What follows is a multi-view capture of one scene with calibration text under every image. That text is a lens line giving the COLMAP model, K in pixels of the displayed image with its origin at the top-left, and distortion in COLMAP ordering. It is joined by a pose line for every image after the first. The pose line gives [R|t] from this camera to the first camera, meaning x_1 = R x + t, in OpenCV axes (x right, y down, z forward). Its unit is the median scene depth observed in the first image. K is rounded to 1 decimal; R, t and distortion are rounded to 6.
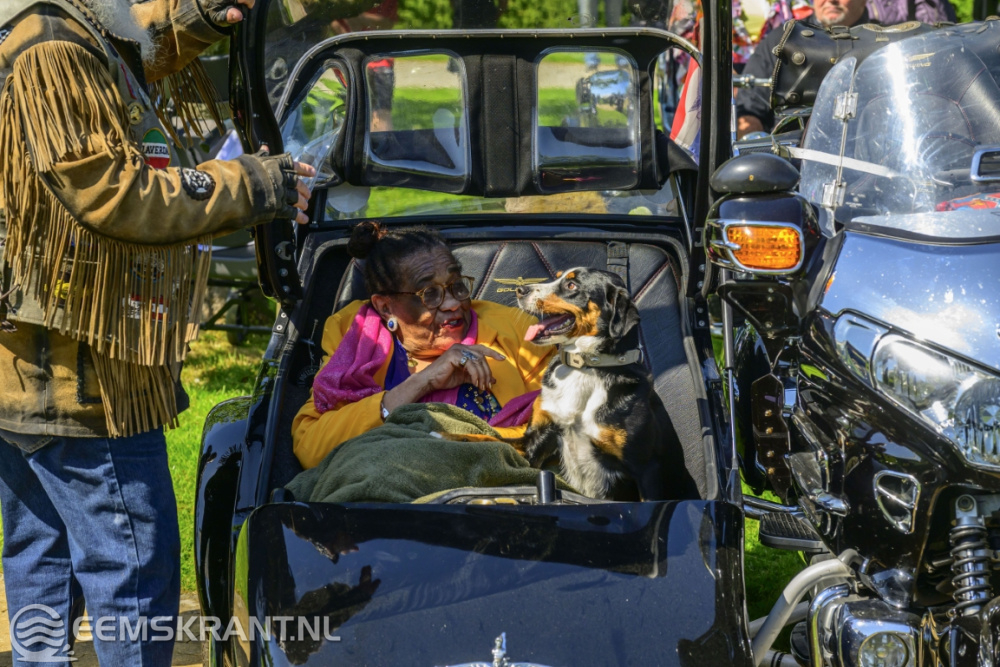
lens RADIAL K [[2327.4, 0, 500.0], [0, 2327.4, 333.5], [0, 0, 1]] dist [-0.072258, 0.140439]
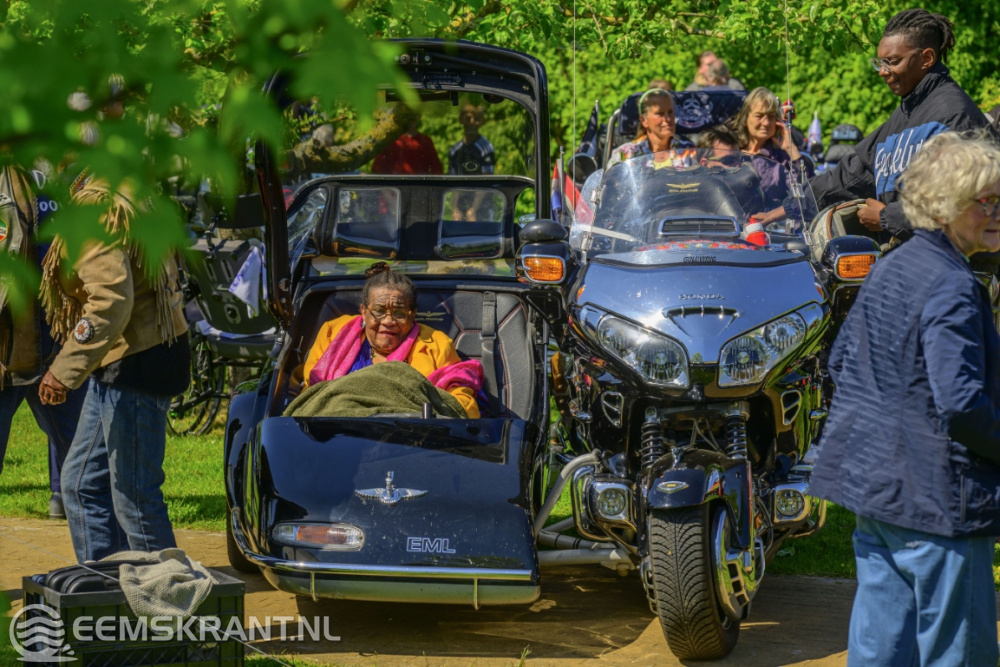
lens RADIAL K [[2927.5, 0, 500.0], [0, 2927.5, 333.5], [0, 0, 1]] dist [-0.020826, -0.095683]
pose [[0.999266, 0.023187, -0.030506, 0.148003], [-0.026381, 0.993708, -0.108852, 0.259610], [0.027790, 0.109577, 0.993590, -1.254623]]
